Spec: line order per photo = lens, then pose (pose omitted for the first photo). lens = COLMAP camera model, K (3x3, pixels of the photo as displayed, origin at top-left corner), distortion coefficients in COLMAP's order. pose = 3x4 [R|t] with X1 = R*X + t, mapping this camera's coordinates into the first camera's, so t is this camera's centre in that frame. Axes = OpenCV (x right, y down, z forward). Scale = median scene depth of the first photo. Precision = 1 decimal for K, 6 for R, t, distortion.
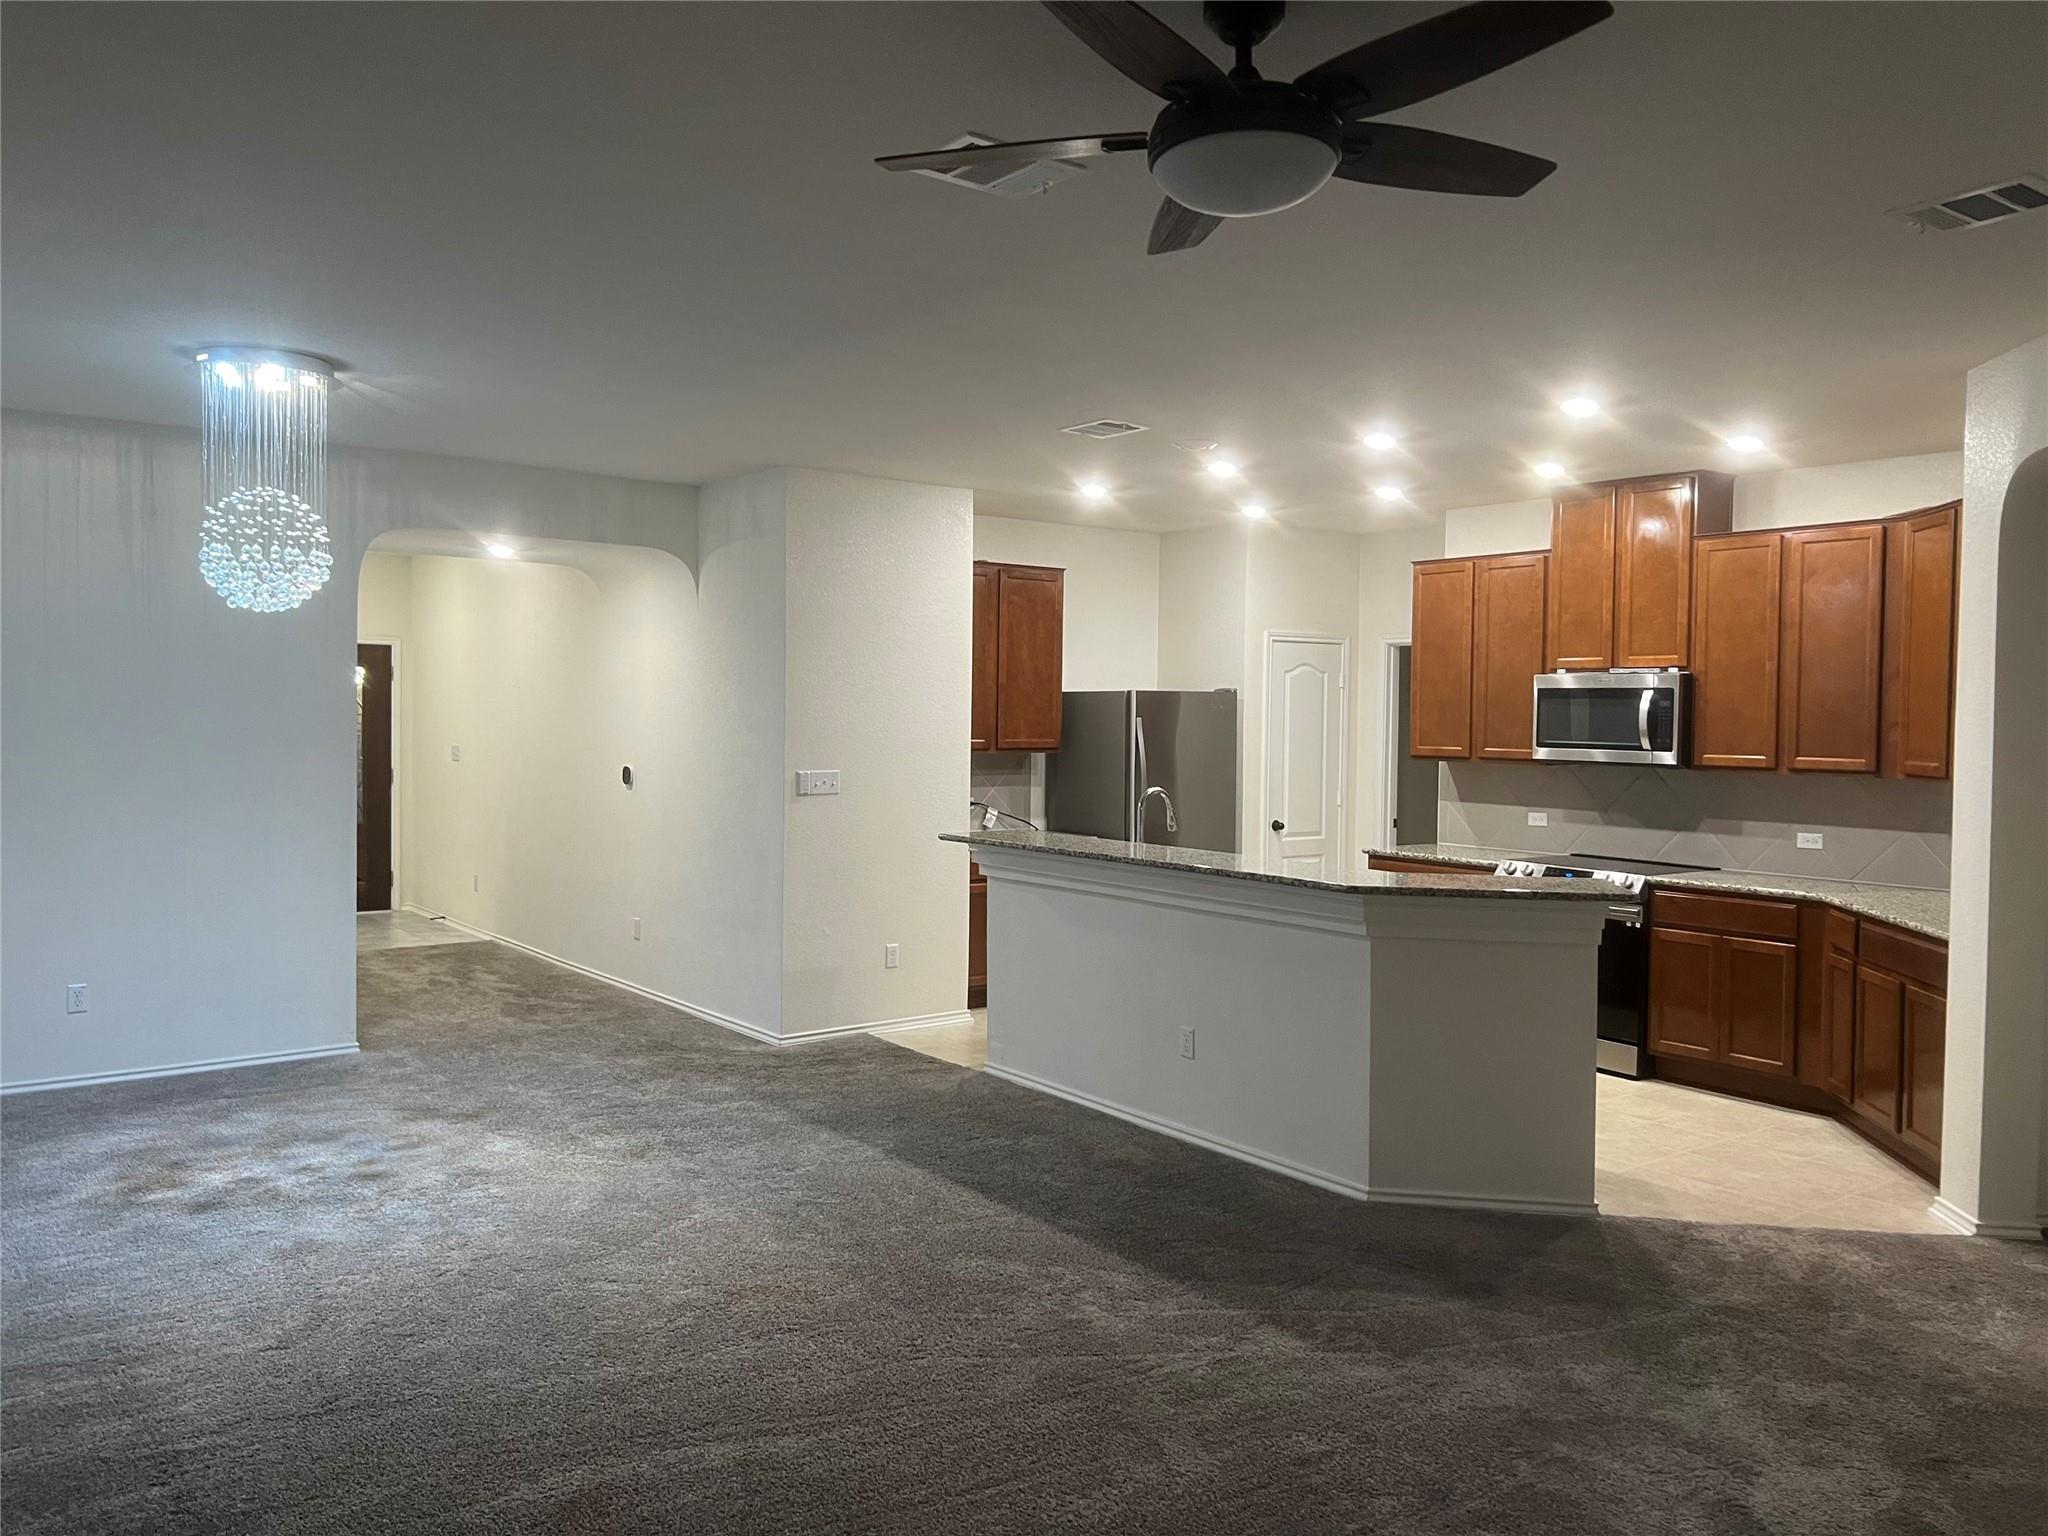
lens RADIAL K [[1541.0, 0, 1020.8], [0, 1541.0, 774.4], [0, 0, 1]] dist [0.065819, -0.084287]
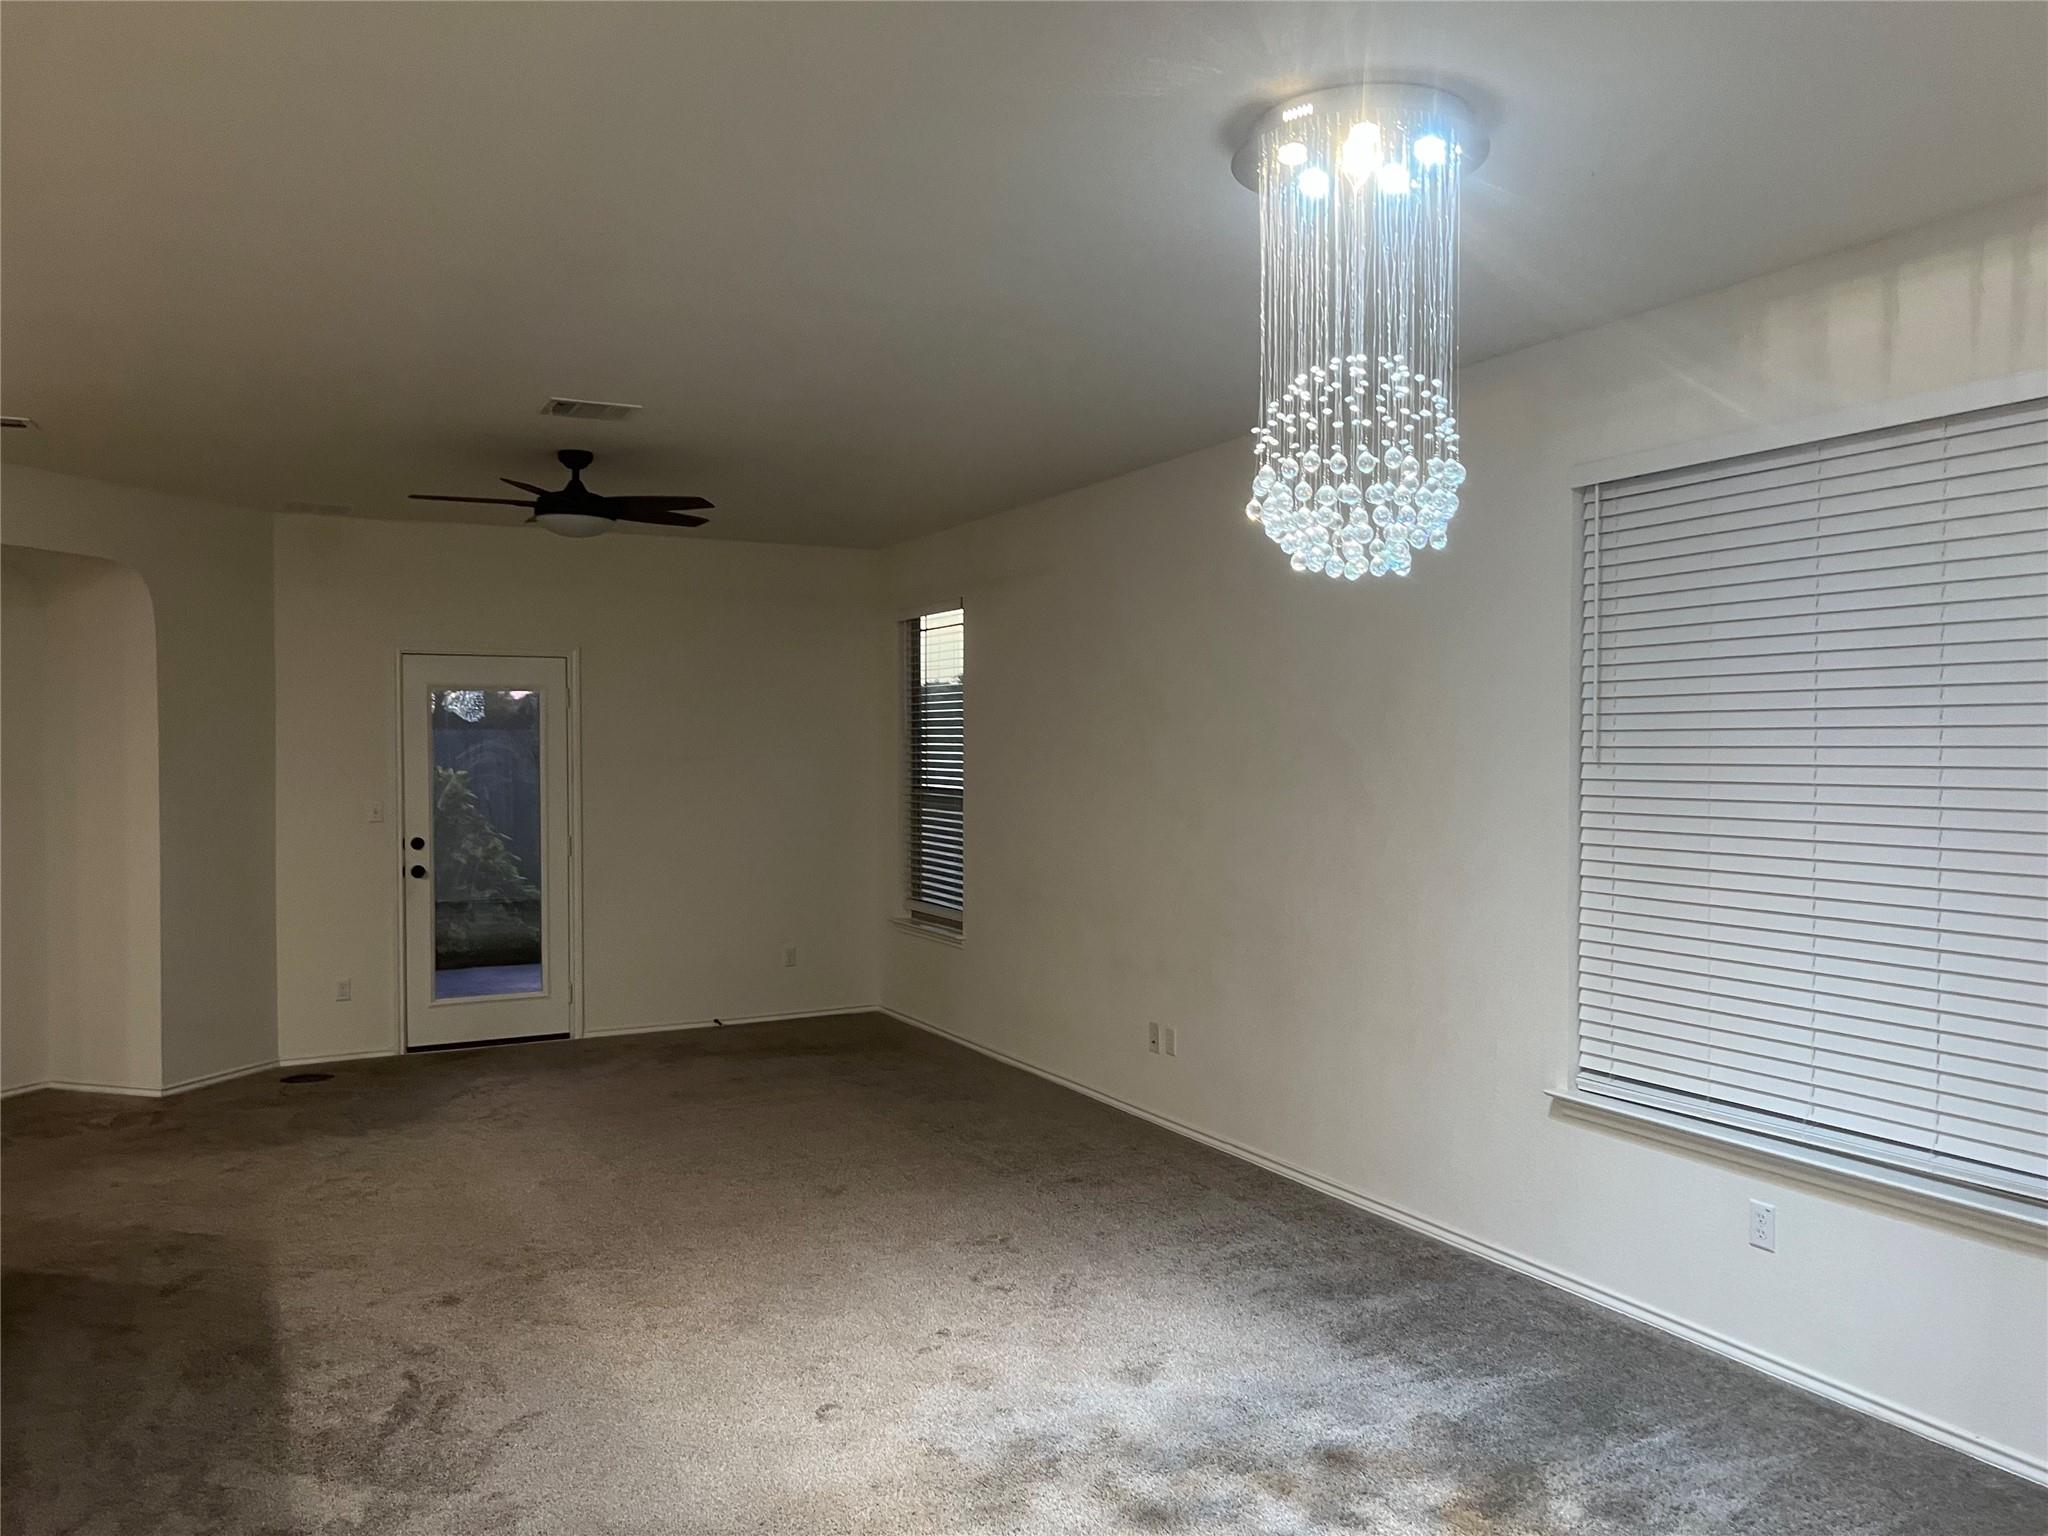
lens RADIAL K [[1548.0, 0, 1035.9], [0, 1548.0, 775.2], [0, 0, 1]] dist [0.065497, -0.080514]
pose [[-0.985076, -0.011123, 0.171759, -0.413846], [-0.001043, 0.998277, 0.058664, -0.059732], [-0.172116, 0.057609, -0.983391, 1.388174]]
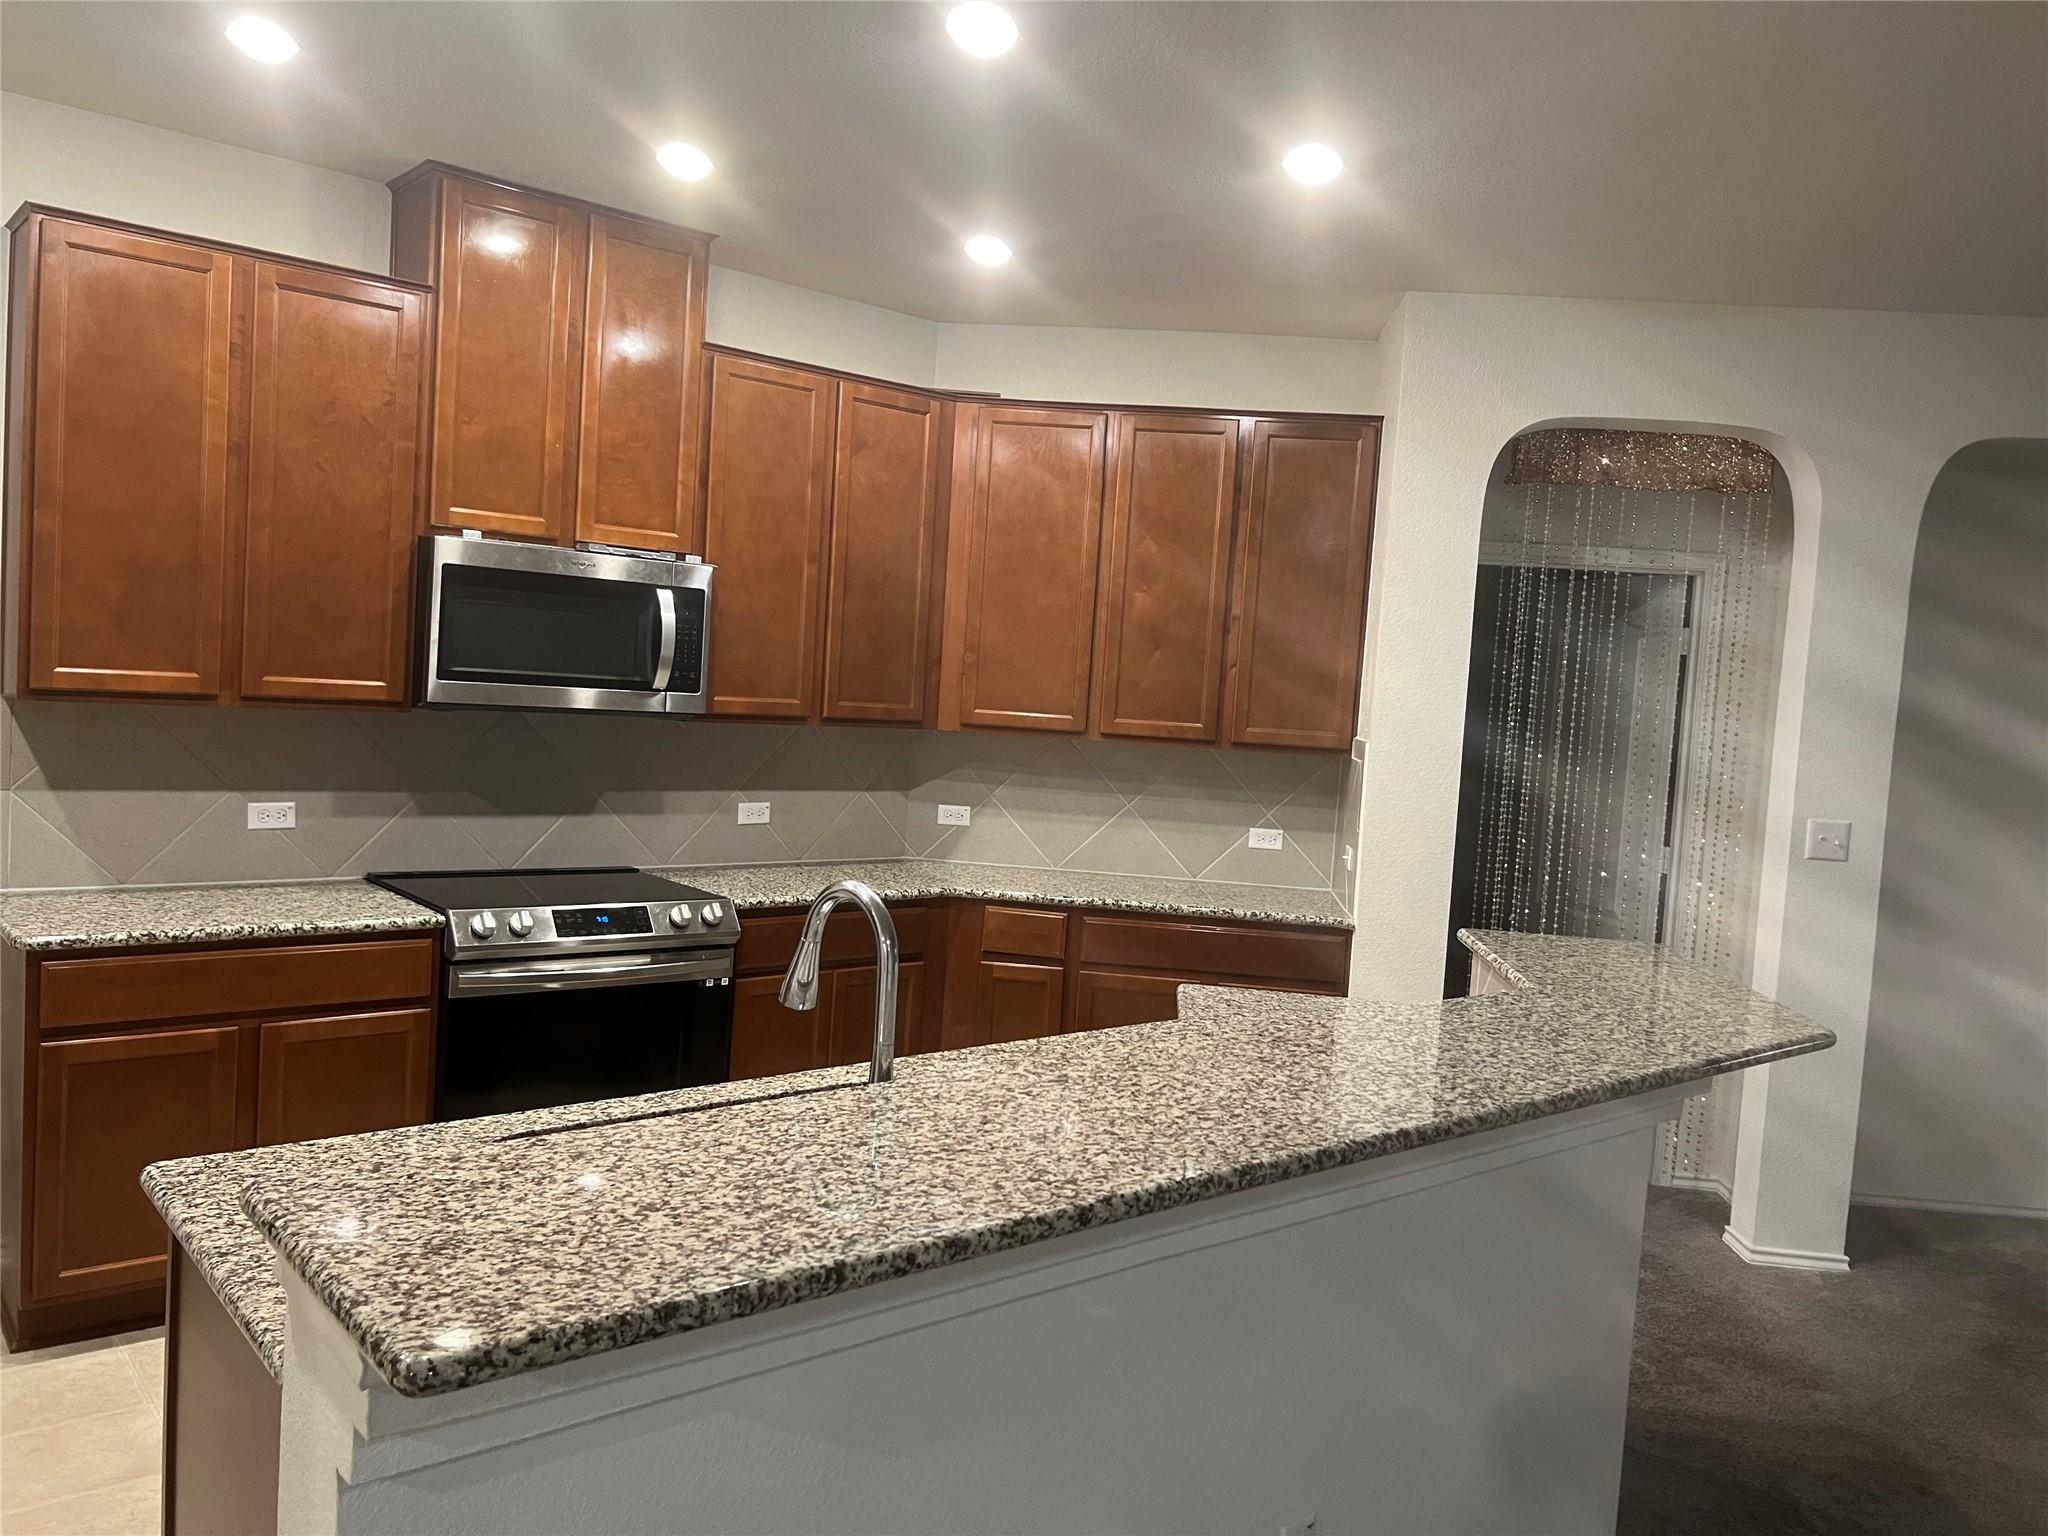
lens RADIAL K [[1533.6, 0, 1046.7], [0, 1533.6, 763.9], [0, 0, 1]] dist [0.062724, -0.089159]
pose [[-0.056138, -0.075295, 0.995580, -0.235085], [-0.027093, 0.996900, 0.073867, -0.041525], [-0.998055, -0.022827, -0.058004, 1.048473]]
